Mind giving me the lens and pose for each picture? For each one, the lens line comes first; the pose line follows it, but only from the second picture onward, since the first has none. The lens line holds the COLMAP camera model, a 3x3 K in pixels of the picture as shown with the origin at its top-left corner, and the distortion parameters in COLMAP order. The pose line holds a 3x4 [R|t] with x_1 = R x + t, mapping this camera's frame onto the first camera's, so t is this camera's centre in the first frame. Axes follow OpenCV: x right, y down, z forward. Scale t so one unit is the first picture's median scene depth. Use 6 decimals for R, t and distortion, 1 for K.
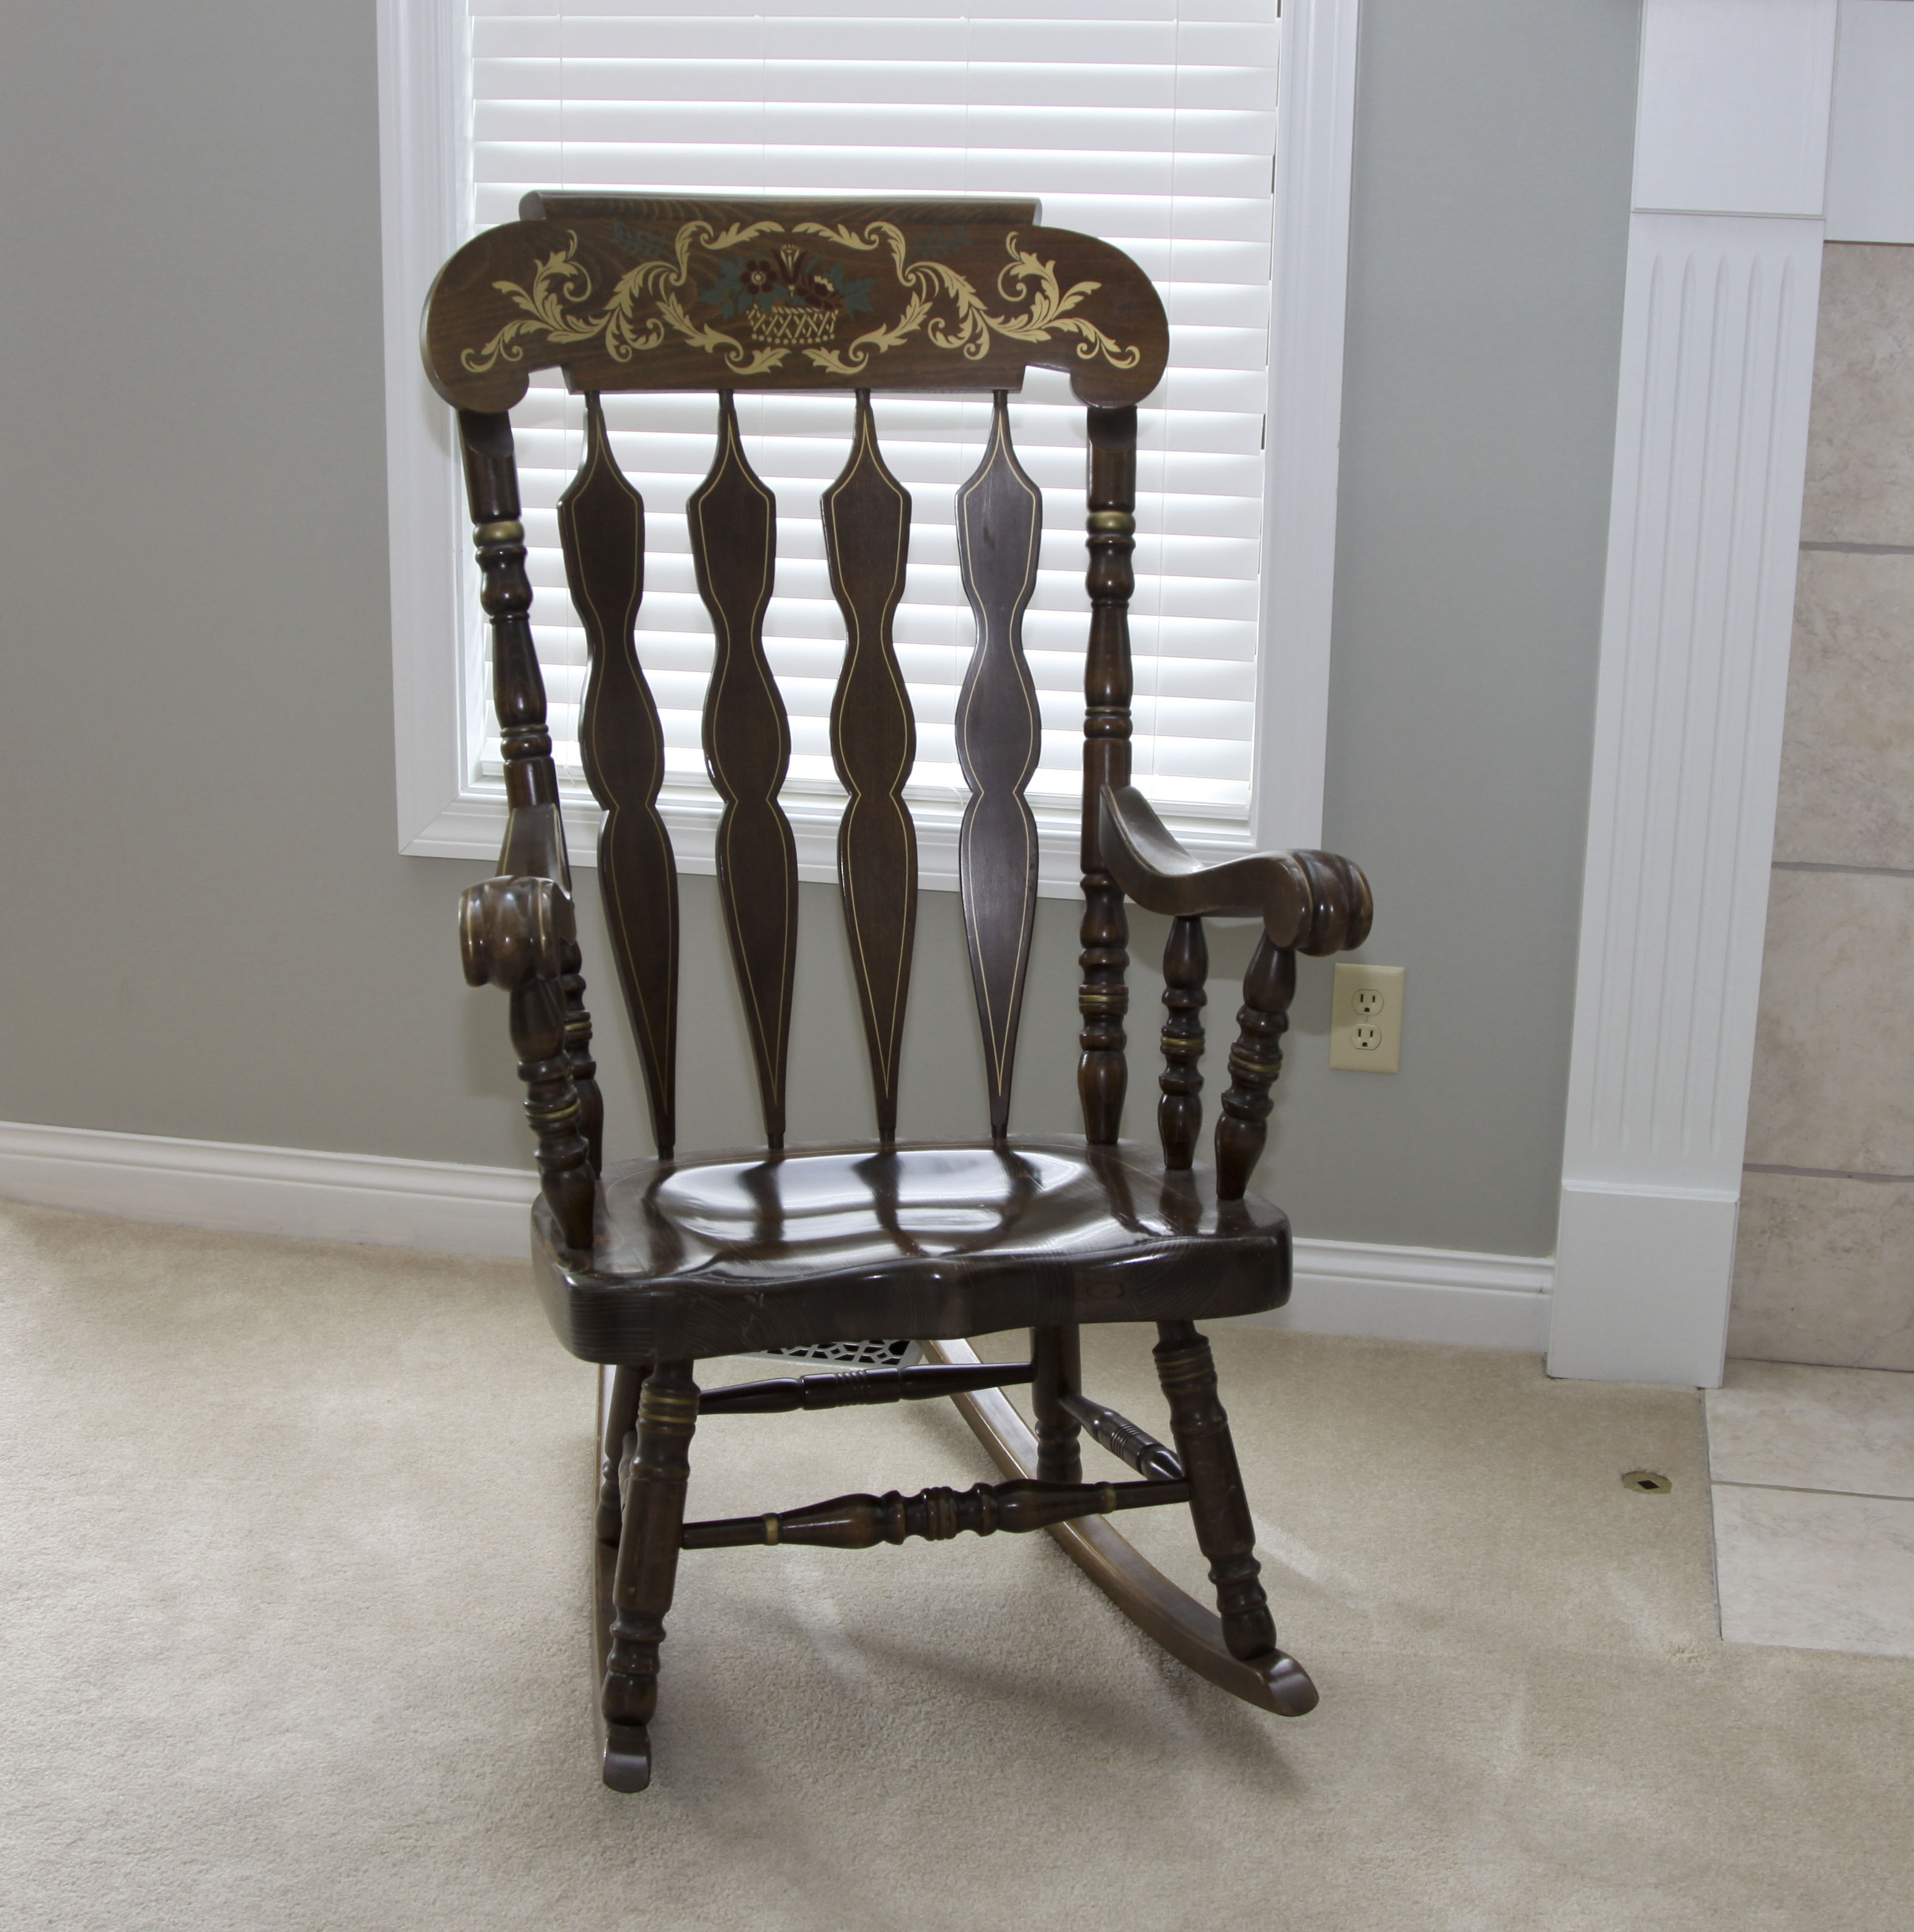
lens RADIAL K [[3113.6, 0, 957.0], [0, 3113.6, 966.0], [0, 0, 1]] dist [-0.141146, 0.072242]
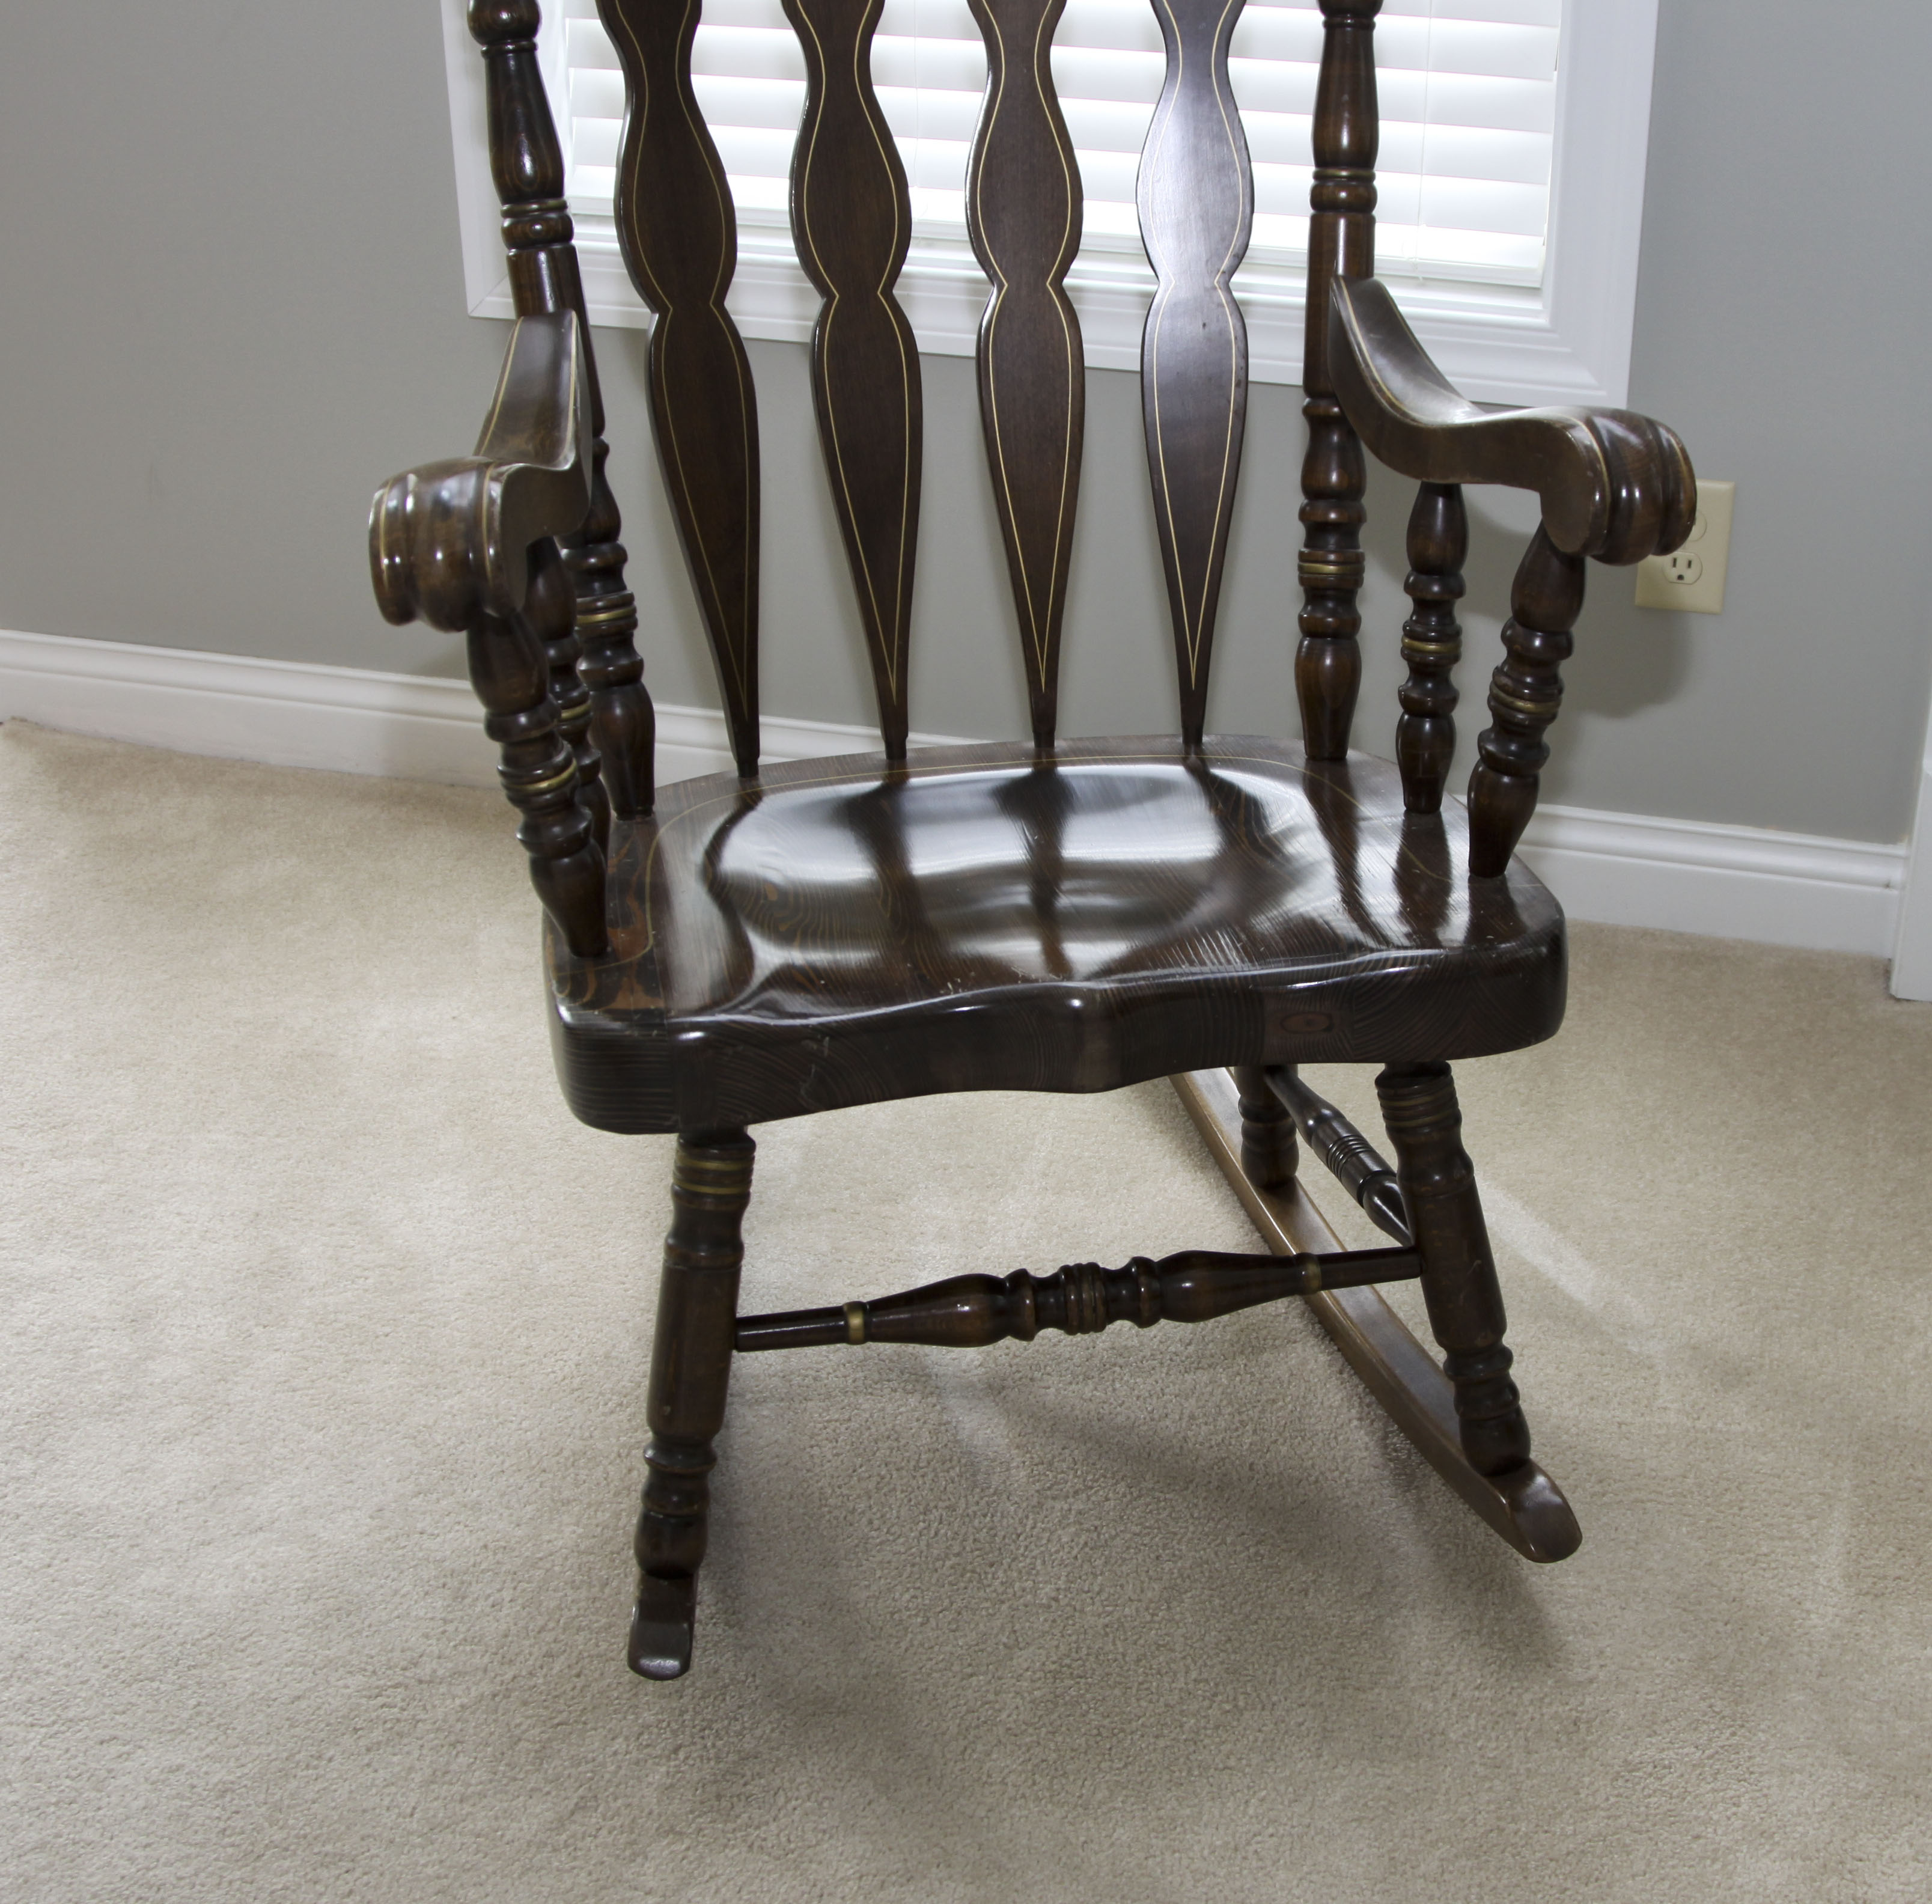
lens RADIAL K [[3058.5, 0, 1217.1], [0, 3058.5, 950.6], [0, 0, 1]] dist [-0.145368, 0.105438]
pose [[0.999727, 0.014837, -0.018046, 0.034491], [-0.010530, 0.975702, 0.218851, -0.059853], [0.020855, -0.218601, 0.975591, 0.266427]]
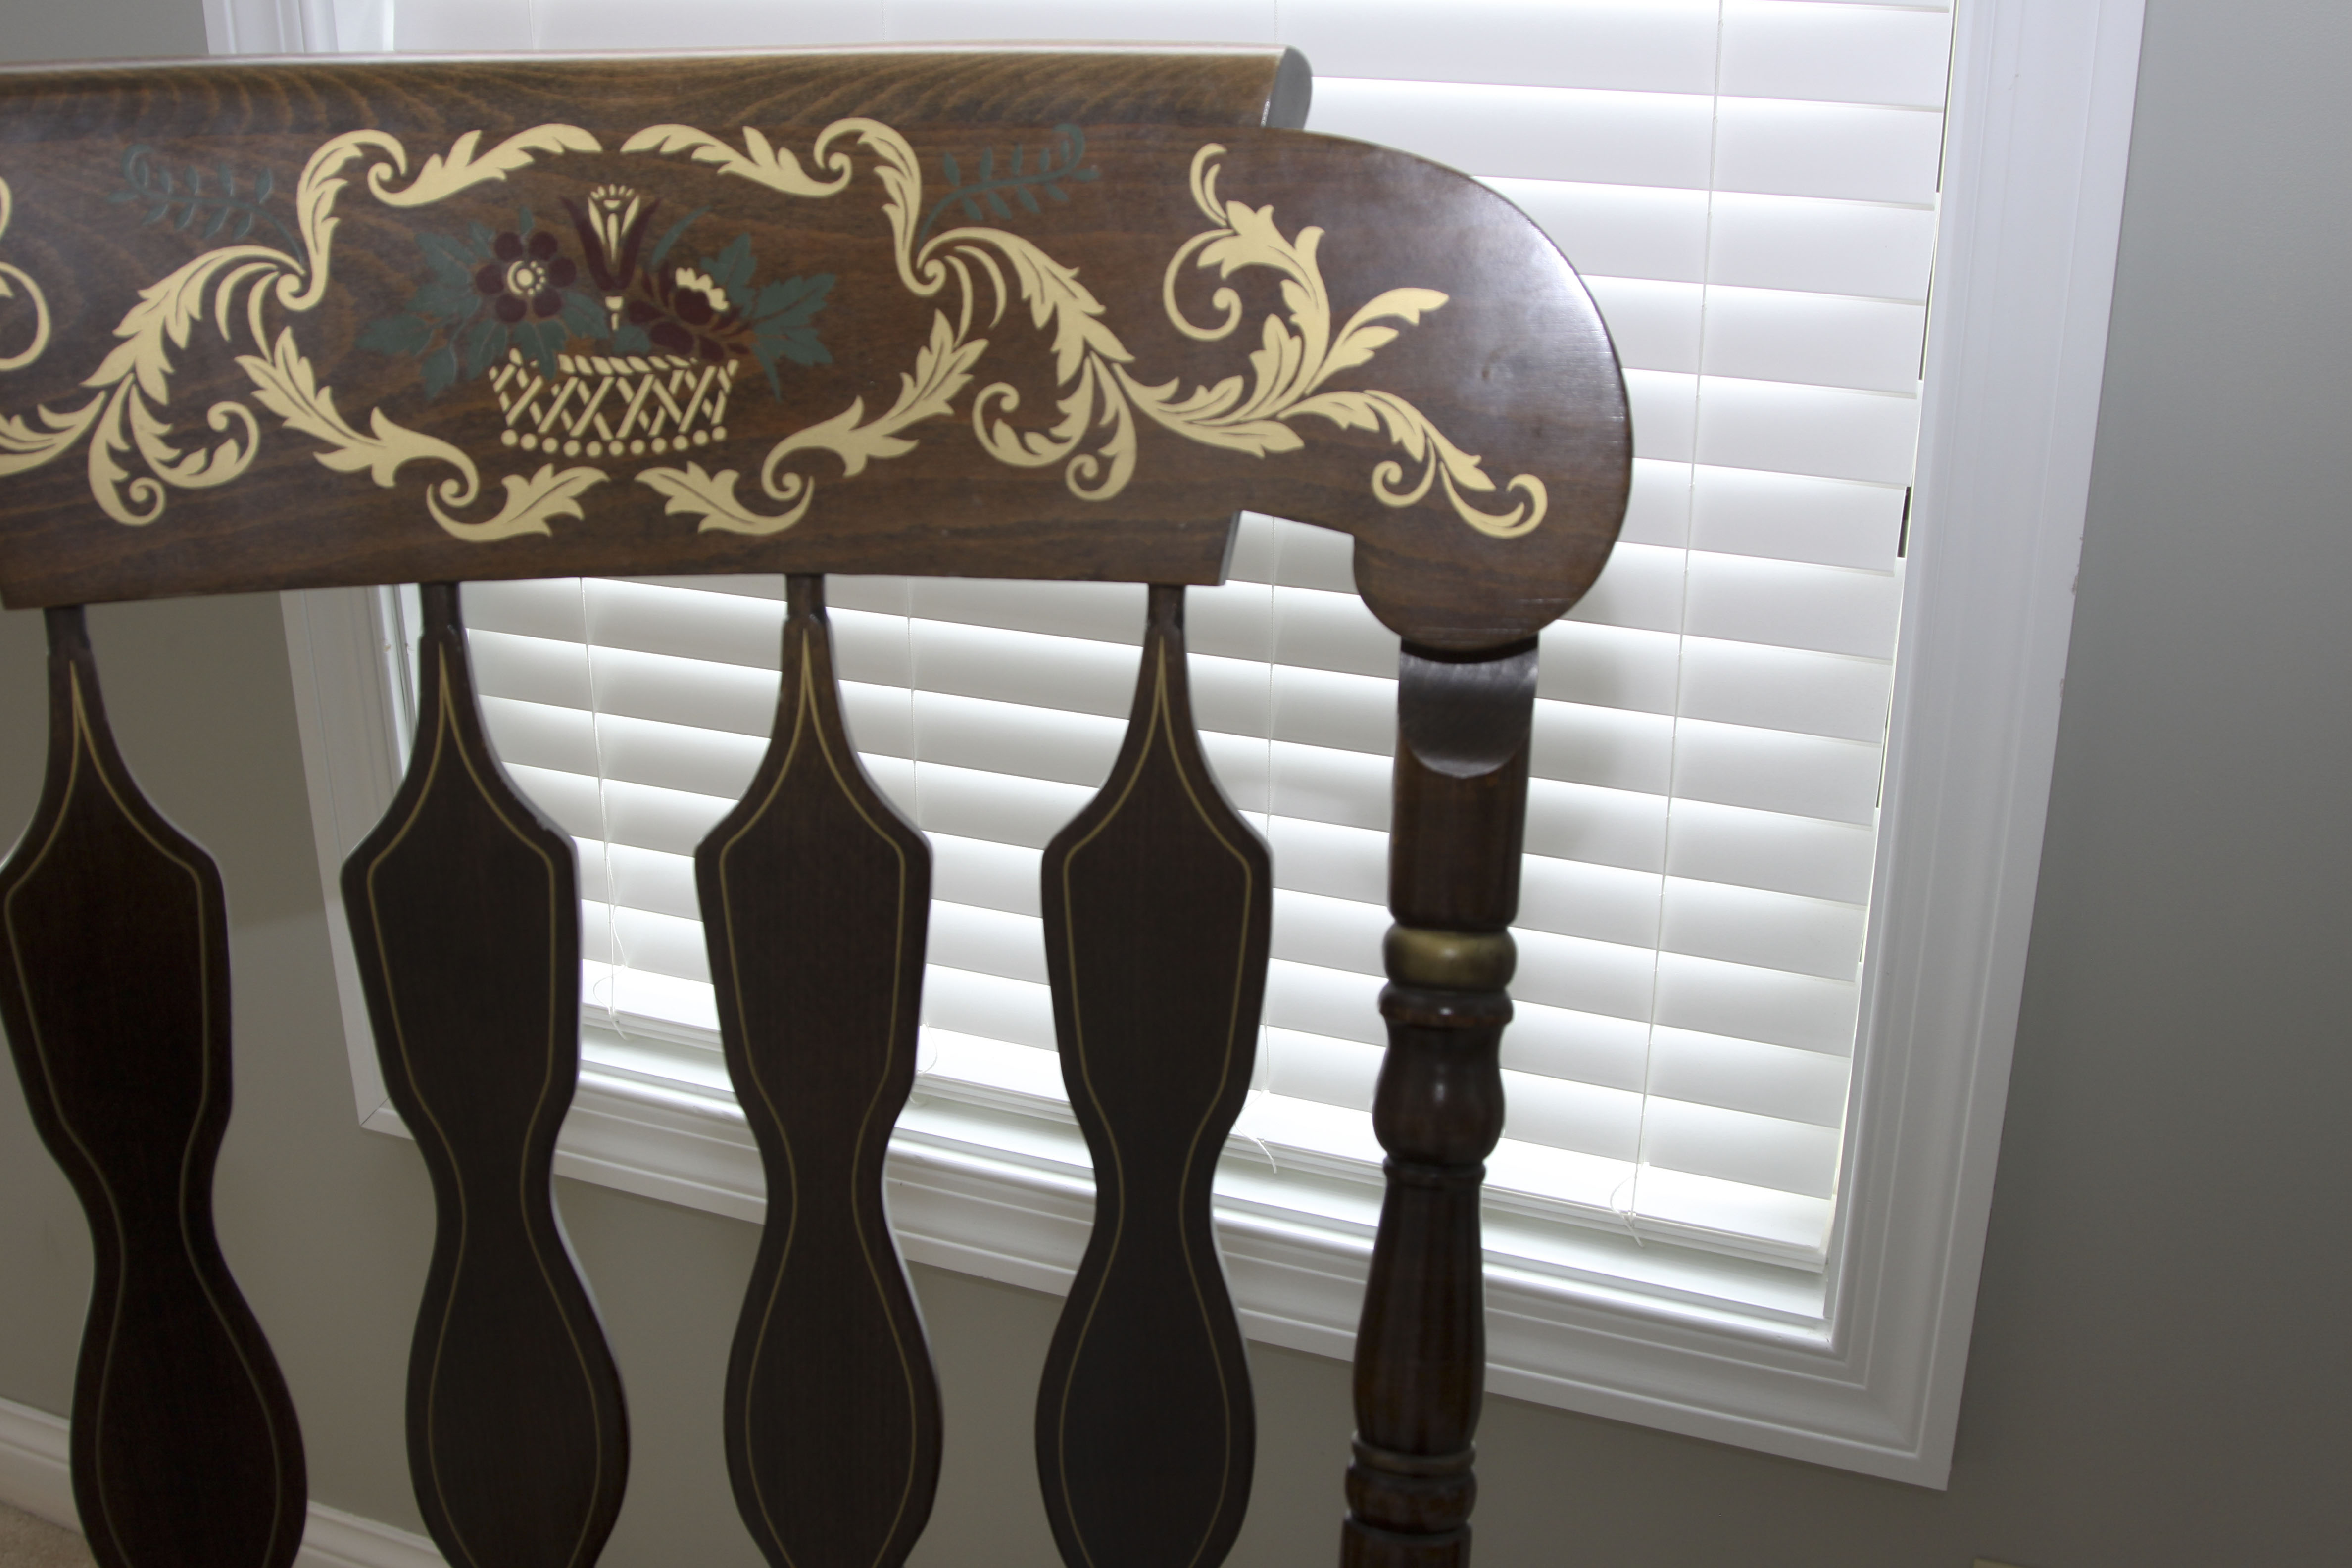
lens RADIAL K [[2490.2, 0, 1176.0], [0, 2490.2, 784.0], [0, 0, 1]] dist [-0.137139, 0.053113]
pose [[0.980709, 0.052838, -0.188196, 0.073248], [-0.032784, 0.993597, 0.108122, -0.196178], [0.192704, -0.099866, 0.976162, 0.716051]]
